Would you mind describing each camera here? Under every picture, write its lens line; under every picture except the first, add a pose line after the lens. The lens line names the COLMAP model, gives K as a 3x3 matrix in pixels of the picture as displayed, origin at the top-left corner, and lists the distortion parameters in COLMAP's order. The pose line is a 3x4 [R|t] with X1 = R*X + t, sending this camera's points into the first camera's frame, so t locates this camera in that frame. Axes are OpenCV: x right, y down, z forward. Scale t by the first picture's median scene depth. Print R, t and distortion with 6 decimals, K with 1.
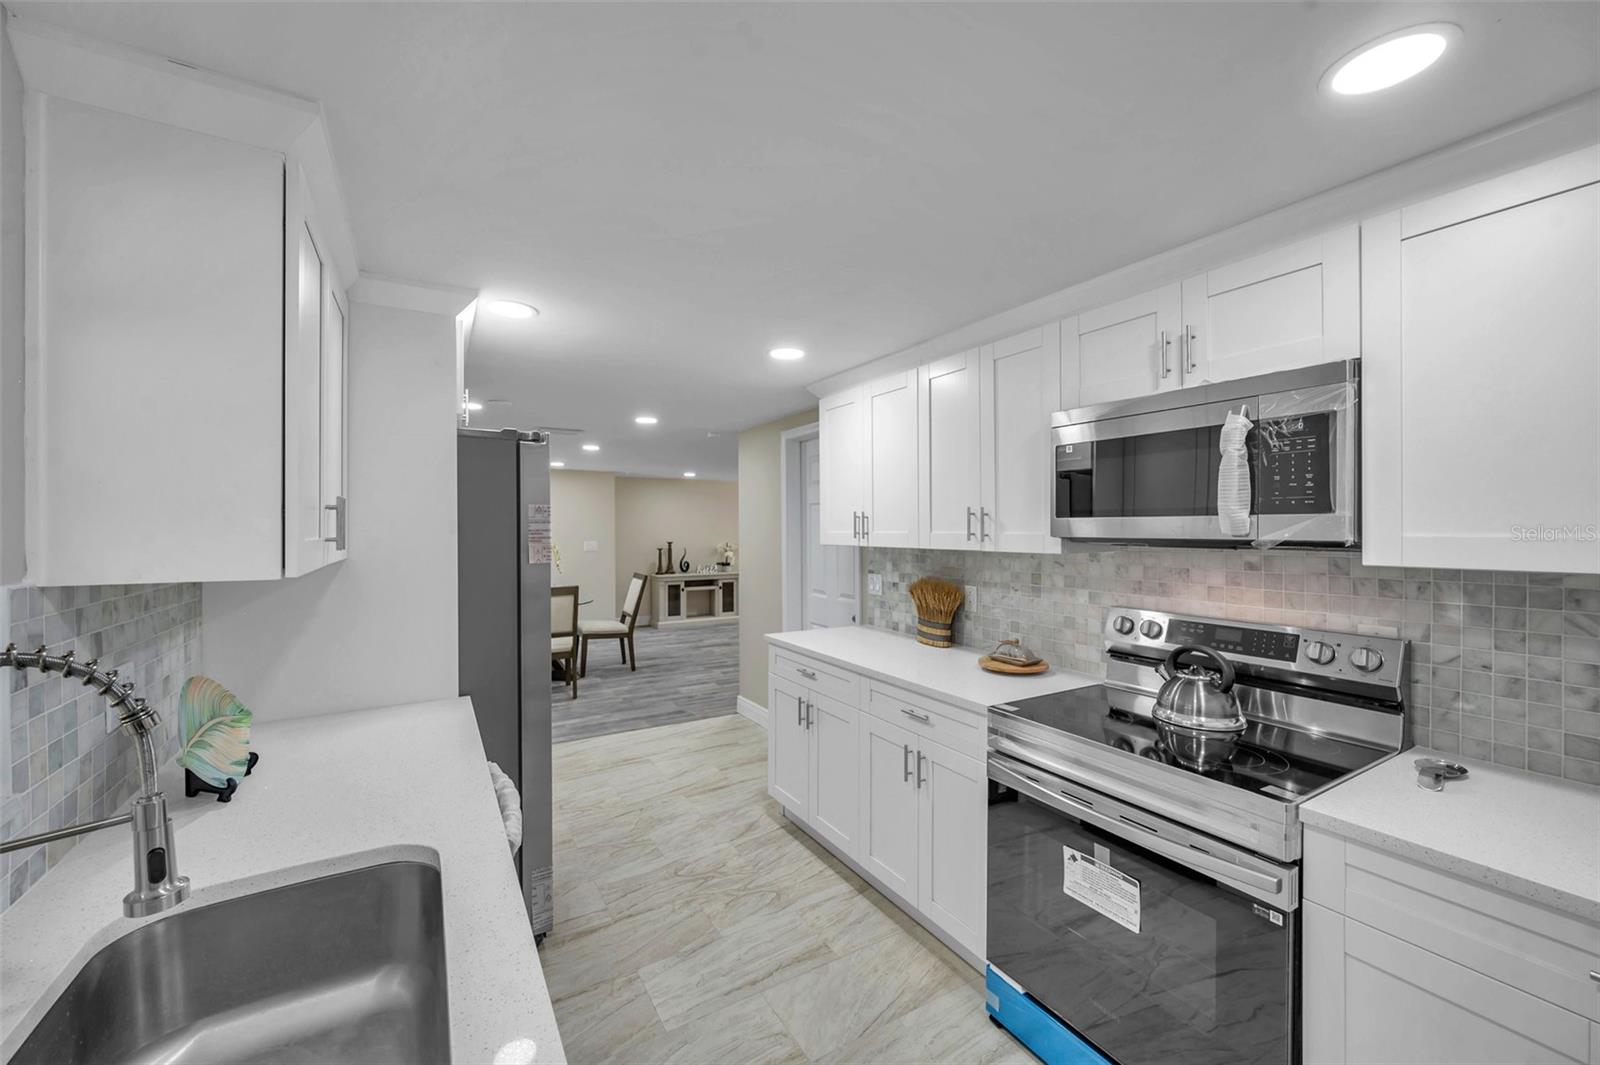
lens RADIAL K [[630.7, 0, 801.4], [0, 630.7, 530.9], [0, 0, 1]] dist [-0.000631, -0.000751]
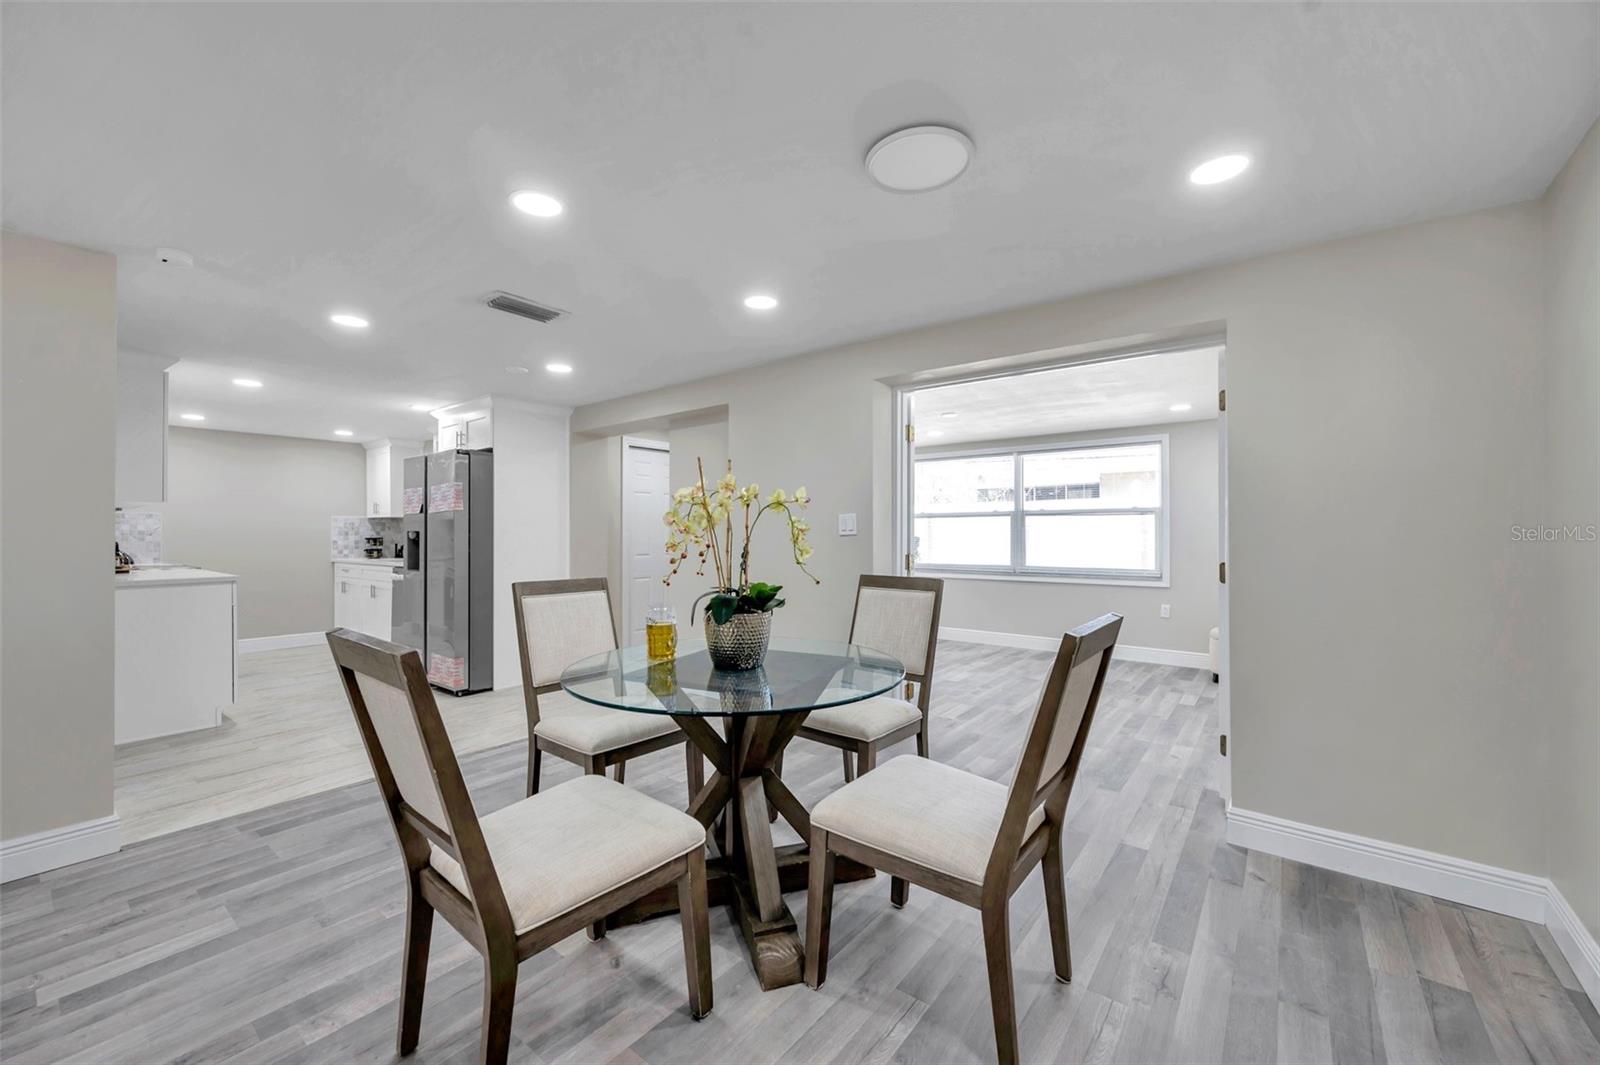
lens RADIAL K [[630.7, 0, 793.7], [0, 630.7, 530.1], [0, 0, 1]] dist [-0.000631, -0.000751]
pose [[-0.936551, 0.001902, -0.350526, -0.724478], [0.002129, 0.999998, -0.000262, 0.087270], [0.350525, -0.000992, -0.936553, 2.865802]]
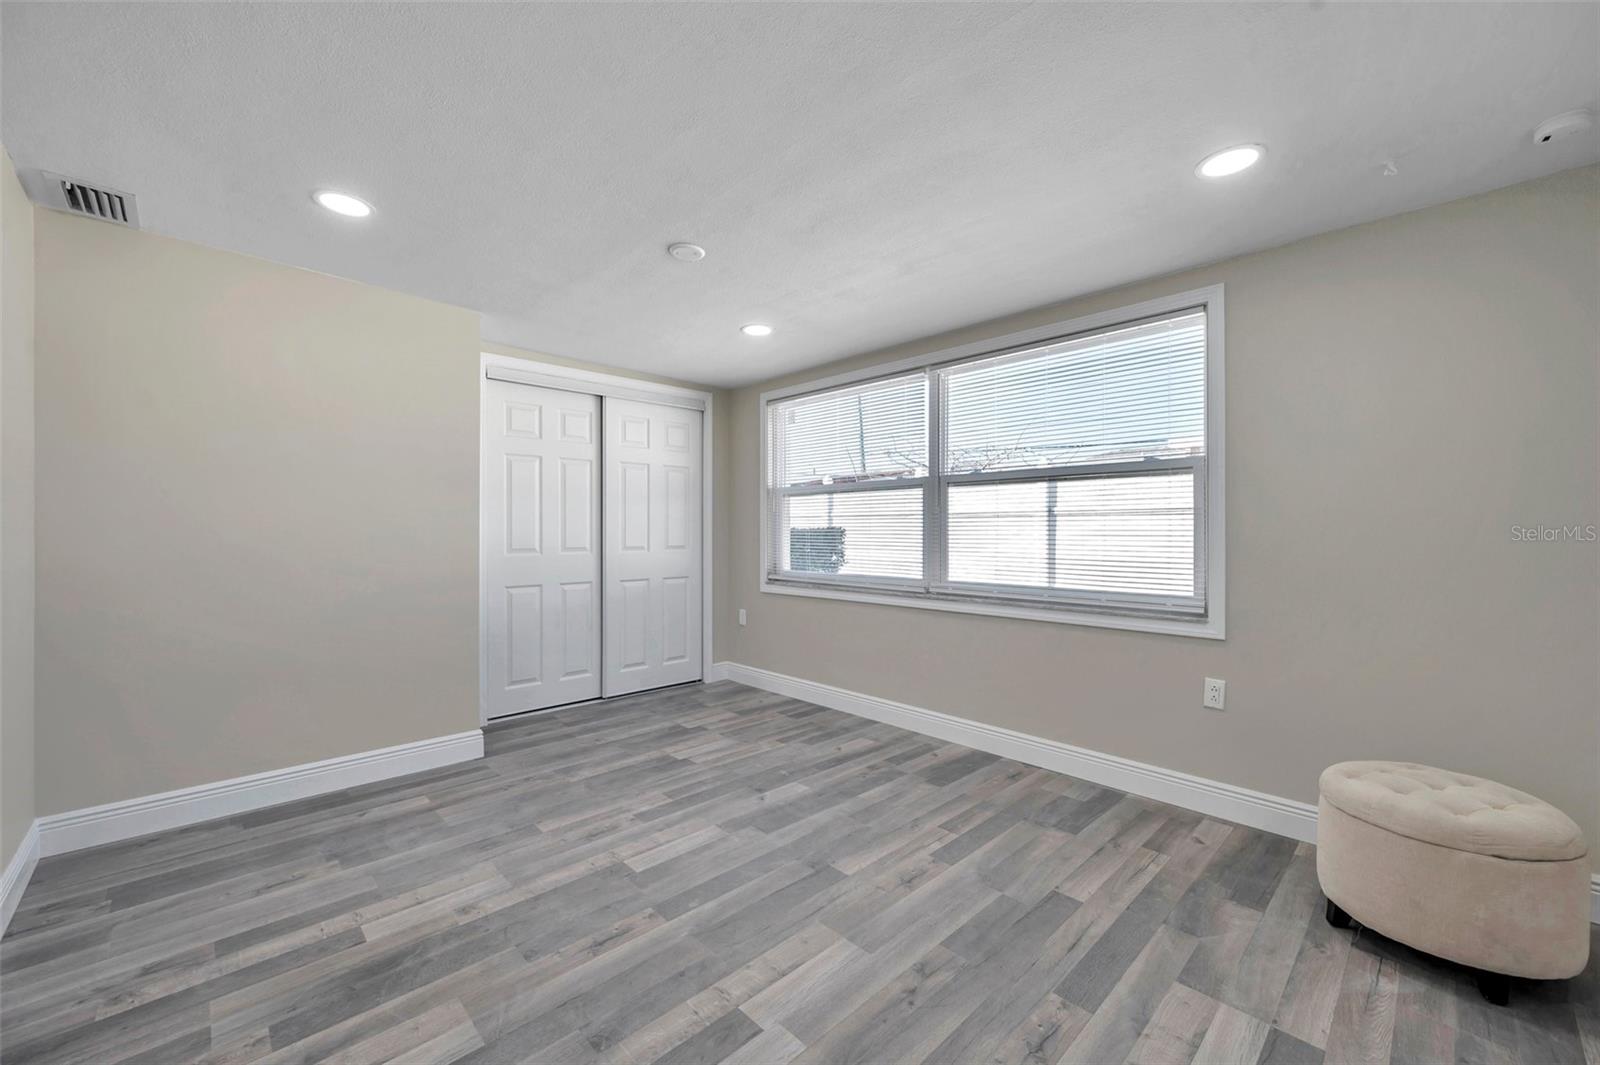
lens RADIAL K [[630.7, 0, 791.2], [0, 630.7, 528.4], [0, 0, 1]] dist [-0.000631, -0.000751]
pose [[-0.977625, 0.000696, -0.210355, -1.809357], [-0.000736, 0.999977, 0.006727, 0.110814], [0.210355, 0.006731, -0.977602, 2.108572]]
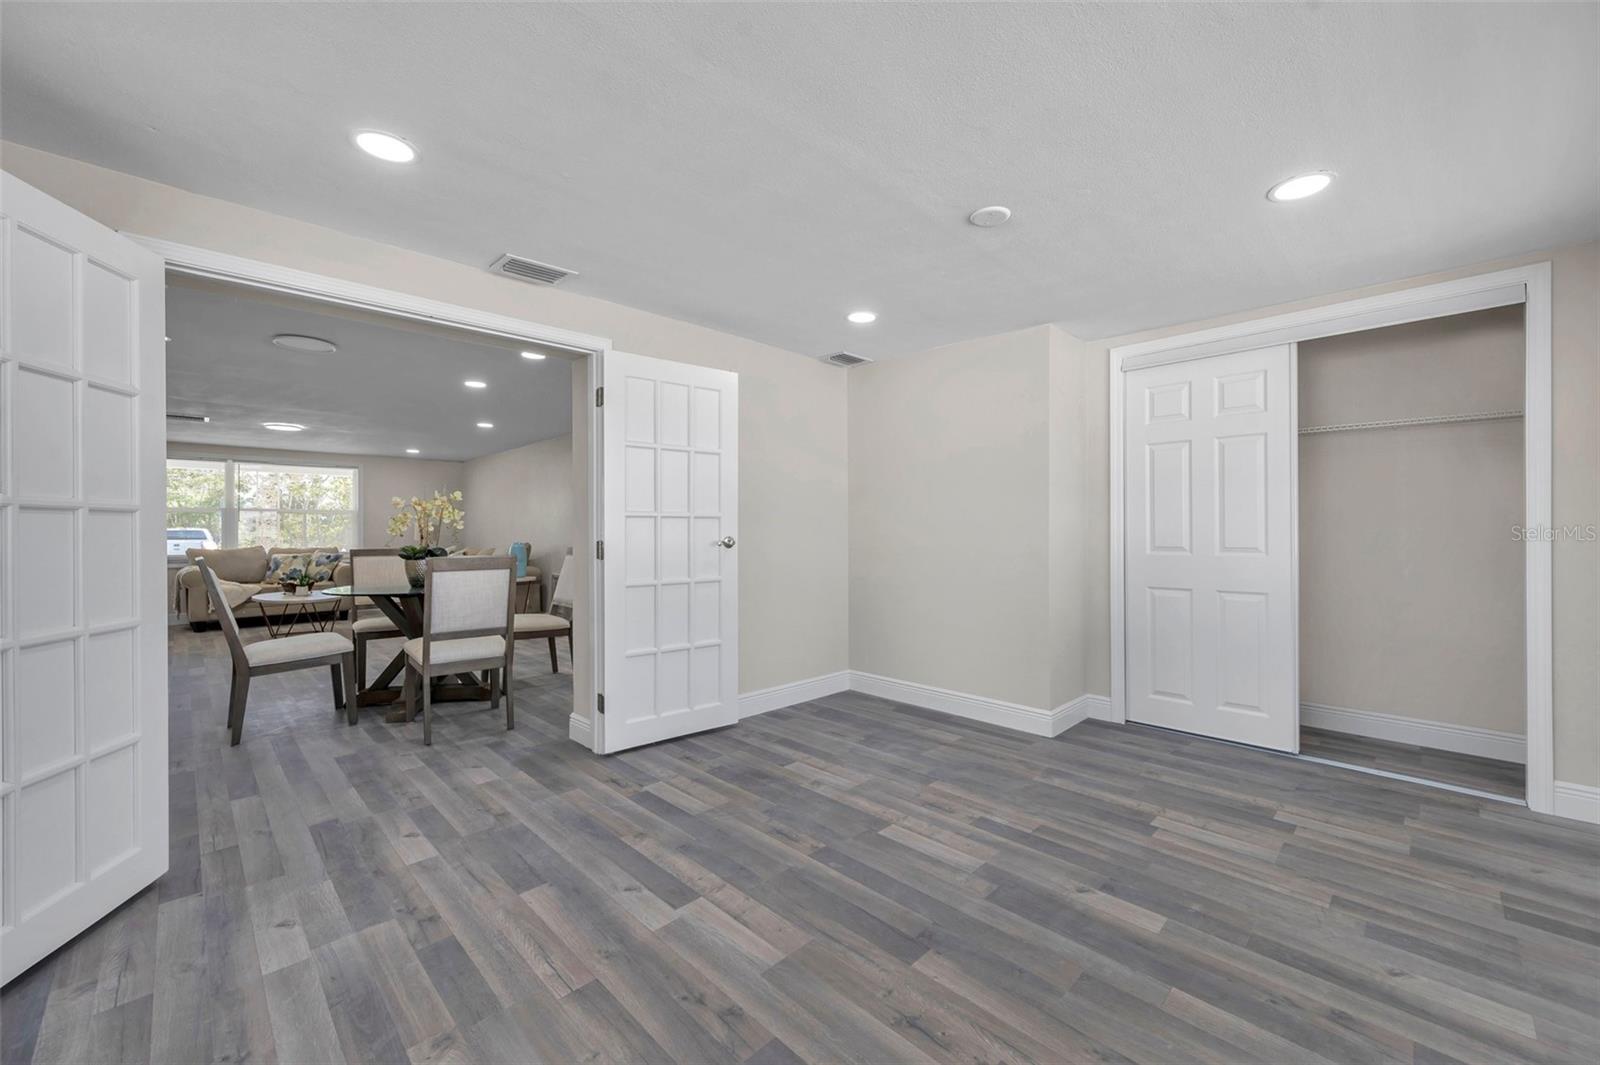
lens RADIAL K [[630.7, 0, 809.6], [0, 630.7, 544.1], [0, 0, 1]] dist [-0.000631, -0.000751]
pose [[-0.235488, -0.020527, 0.971660, -2.564670], [0.013613, 0.999609, 0.024417, 0.120501], [-0.971782, 0.018977, -0.235116, 1.620887]]
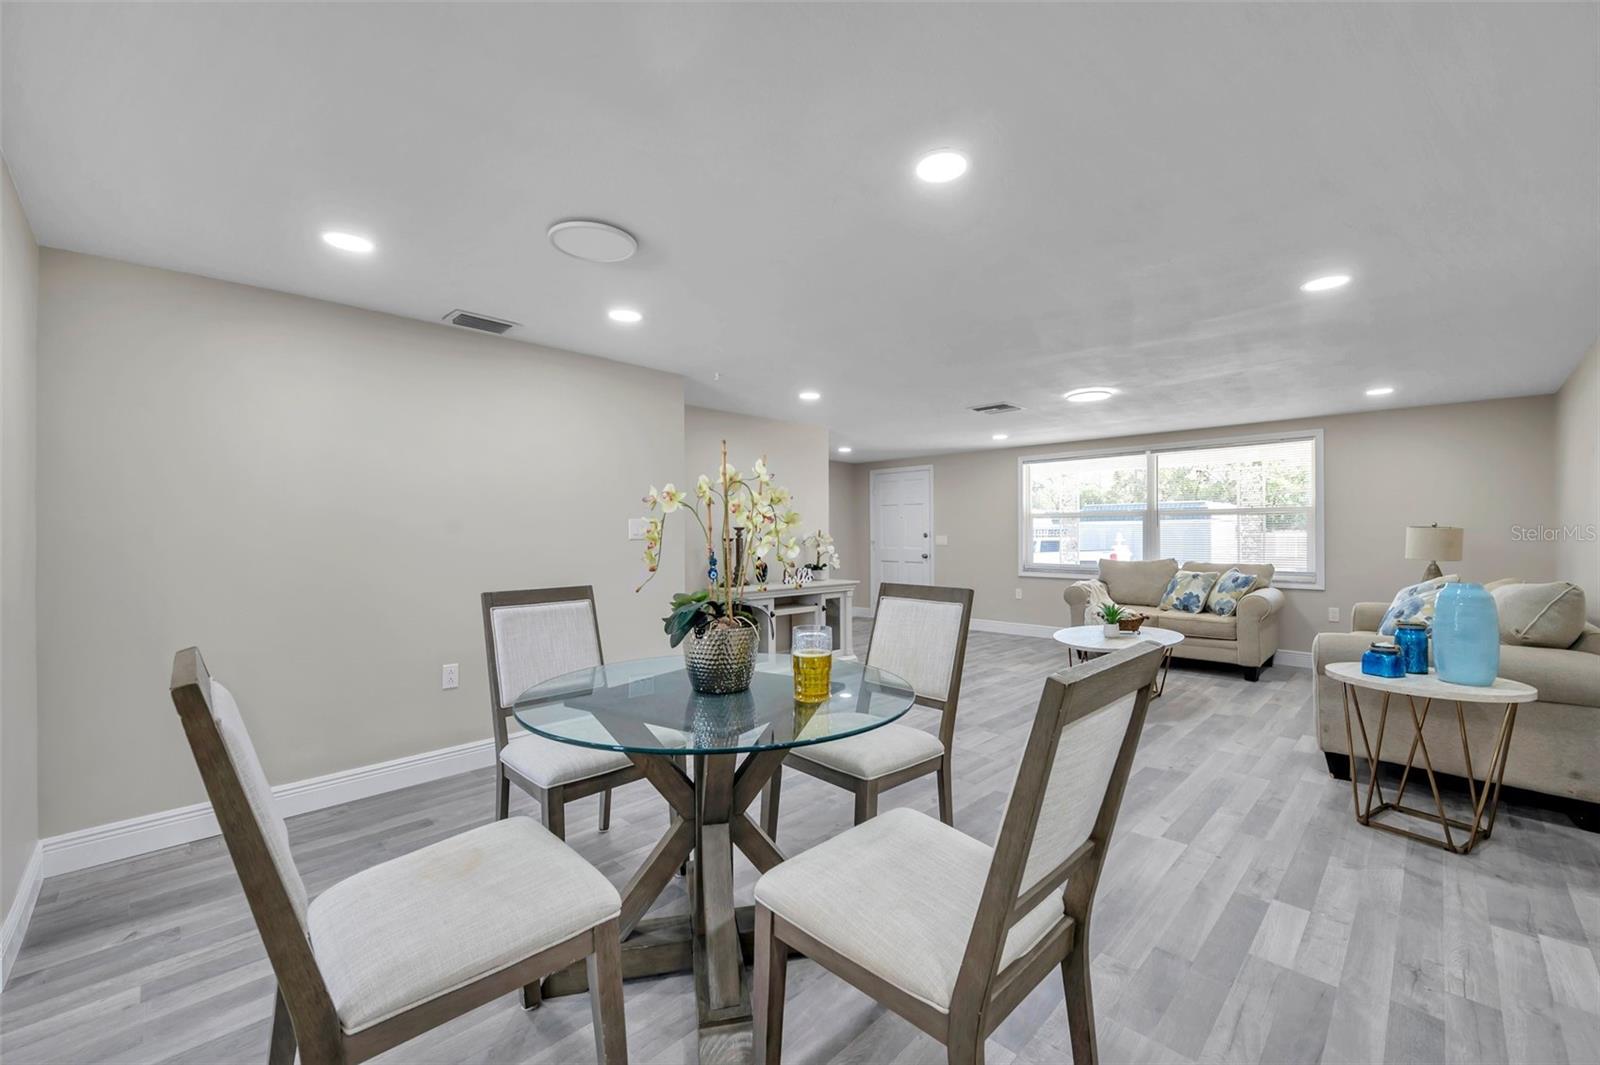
lens RADIAL K [[630.7, 0, 783.6], [0, 630.7, 529.9], [0, 0, 1]] dist [-0.000631, -0.000751]
pose [[0.975318, -0.001196, 0.220801, -0.997648], [0.003822, 0.999927, -0.011466, 0.086276], [-0.220772, 0.012027, 0.975251, 1.532642]]
